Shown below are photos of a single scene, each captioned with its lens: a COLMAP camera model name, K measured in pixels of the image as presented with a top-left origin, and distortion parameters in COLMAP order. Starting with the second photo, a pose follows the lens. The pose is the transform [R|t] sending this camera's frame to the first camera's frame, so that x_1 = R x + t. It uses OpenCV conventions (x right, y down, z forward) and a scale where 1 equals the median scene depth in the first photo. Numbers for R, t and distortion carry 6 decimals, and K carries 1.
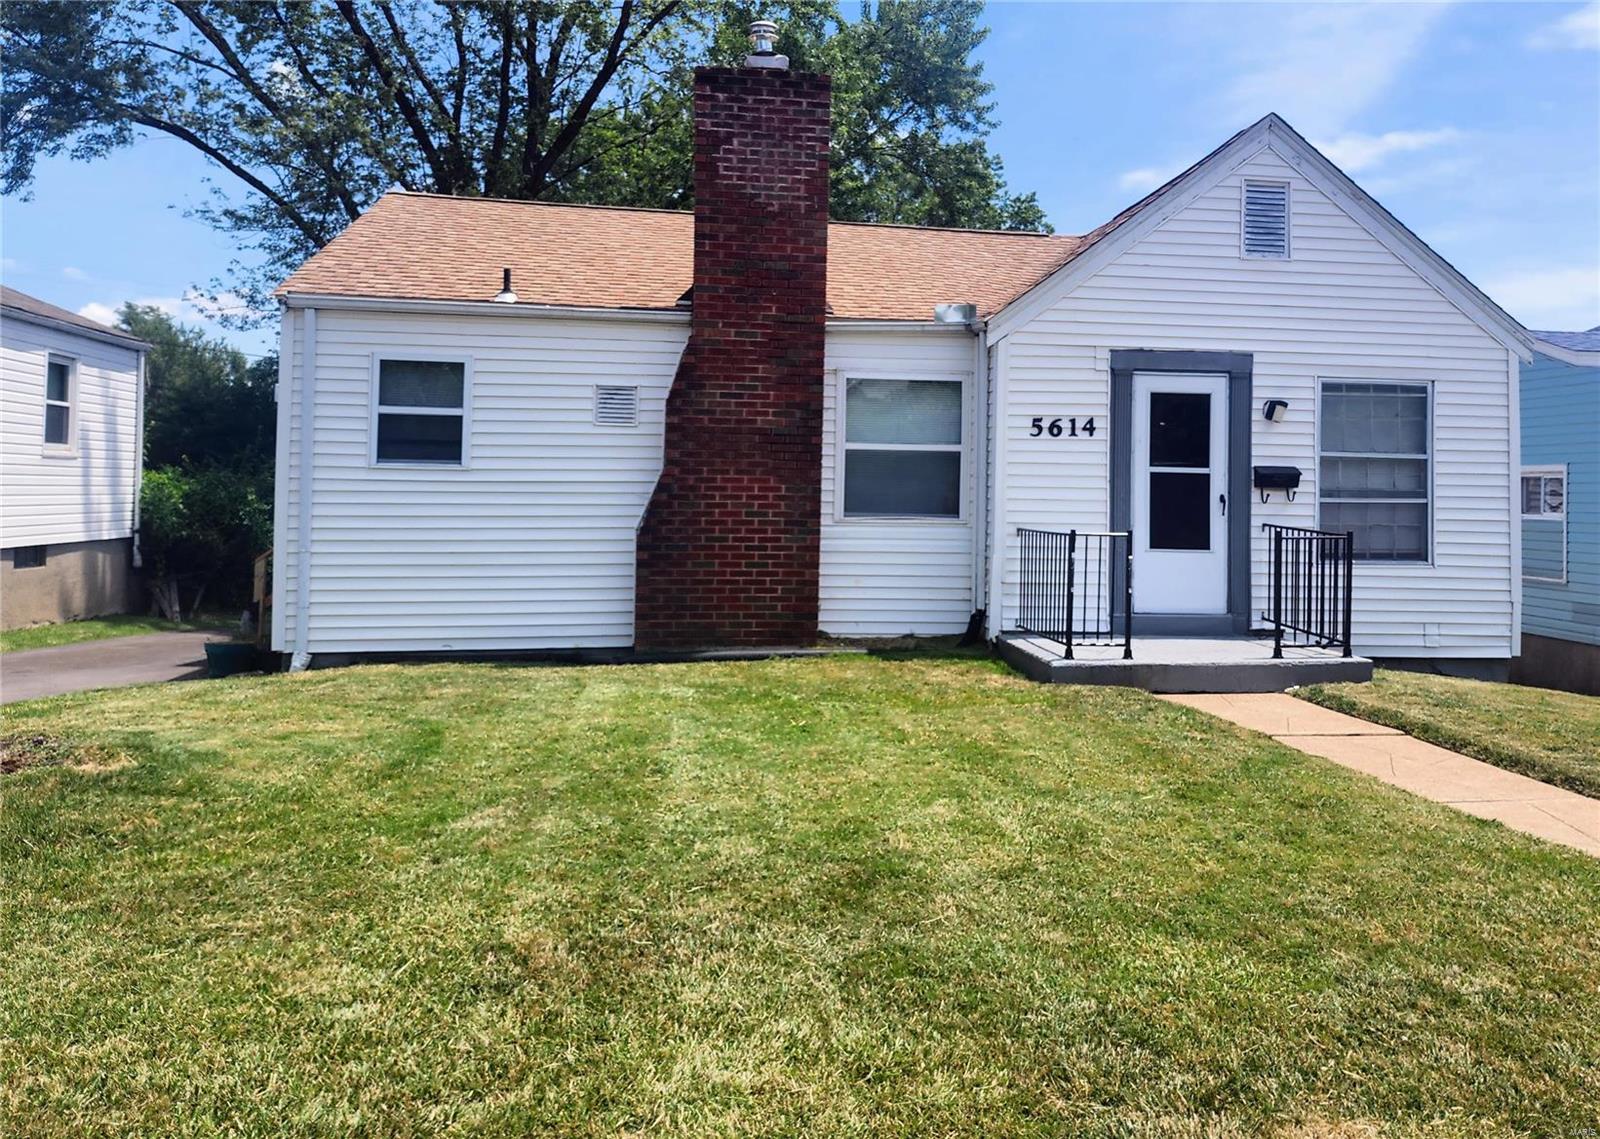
lens RADIAL K [[1257.1, 0, 868.1], [0, 1257.1, 446.7], [0, 0, 1]] dist [0.095748, -0.011139]
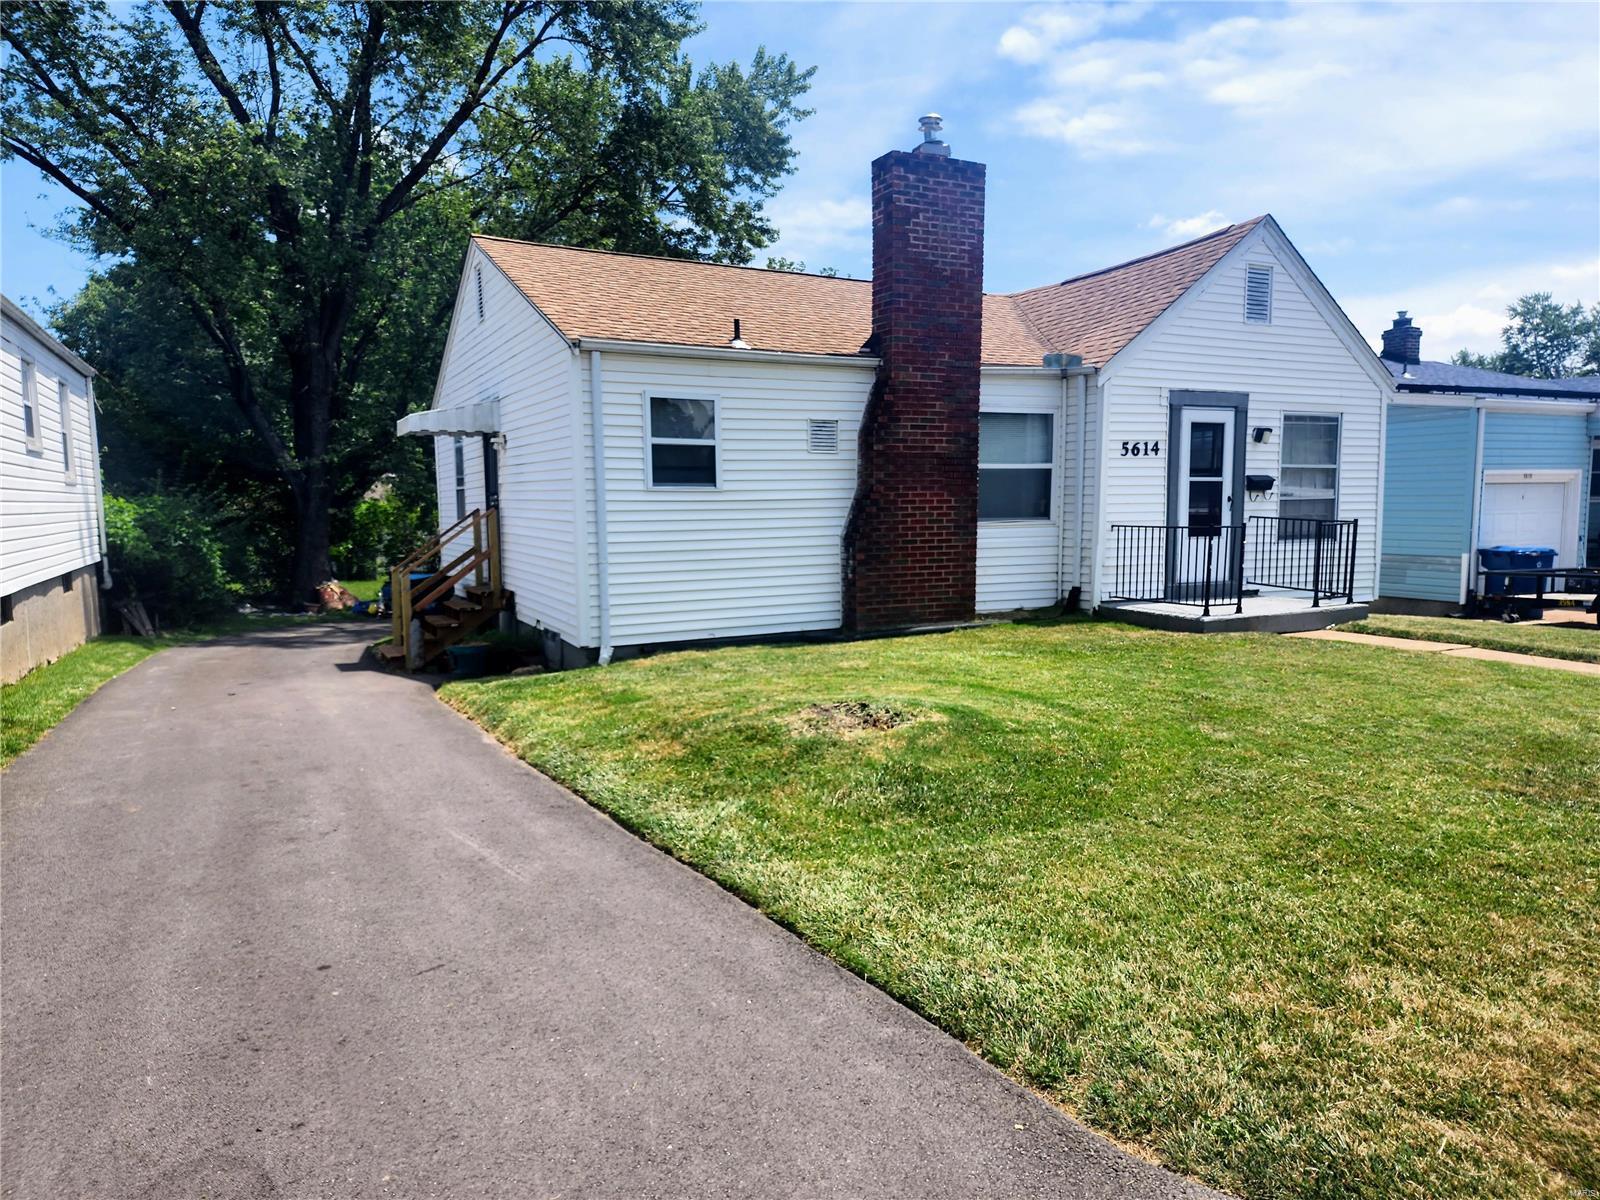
lens RADIAL K [[1082.2, 0, 797.9], [0, 1082.2, 609.6], [0, 0, 1]] dist [0.040564, -0.029285]
pose [[0.952790, -0.054675, 0.298668, -0.548676], [0.012916, 0.990062, 0.140038, -0.013013], [-0.303357, -0.129569, 0.944027, -0.006489]]
